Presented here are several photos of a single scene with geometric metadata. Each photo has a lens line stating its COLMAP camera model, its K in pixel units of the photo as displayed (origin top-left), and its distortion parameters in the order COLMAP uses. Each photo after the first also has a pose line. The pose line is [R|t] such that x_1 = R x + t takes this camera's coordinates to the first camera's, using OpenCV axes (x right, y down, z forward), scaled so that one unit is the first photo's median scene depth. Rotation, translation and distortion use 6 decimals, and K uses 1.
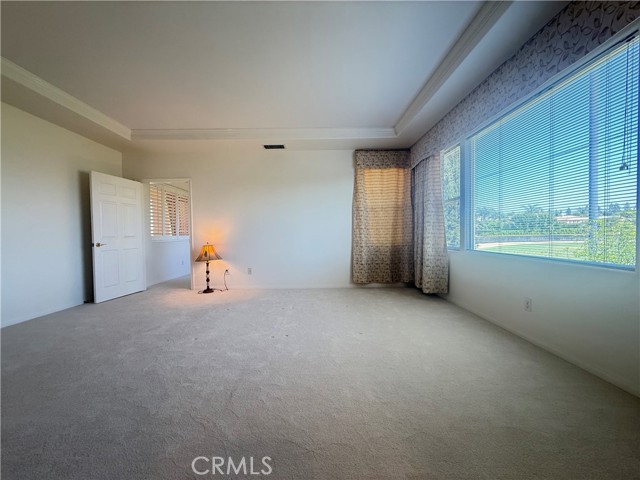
lens RADIAL K [[255.9, 0, 318.5], [0, 255.9, 238.5], [0, 0, 1]] dist [0.001639, 0.000199]
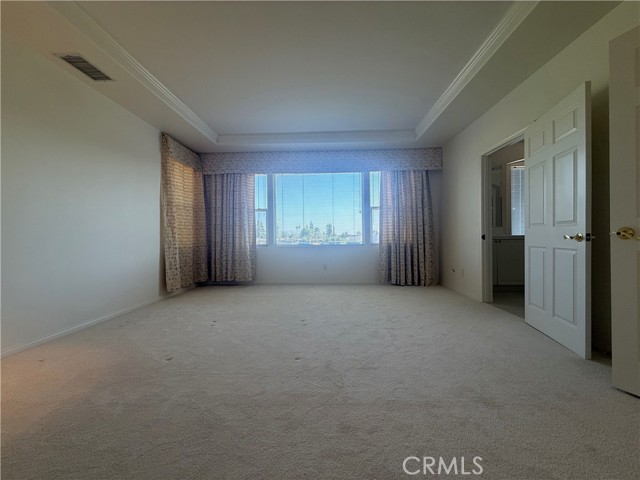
lens RADIAL K [[255.9, 0, 319.8], [0, 255.9, 240.1], [0, 0, 1]] dist [0.001639, 0.000199]
pose [[0.038095, 0.007419, 0.999247, -0.677164], [0.026172, 0.999622, -0.008420, 0.025228], [-0.998931, 0.026473, 0.037887, 0.485233]]
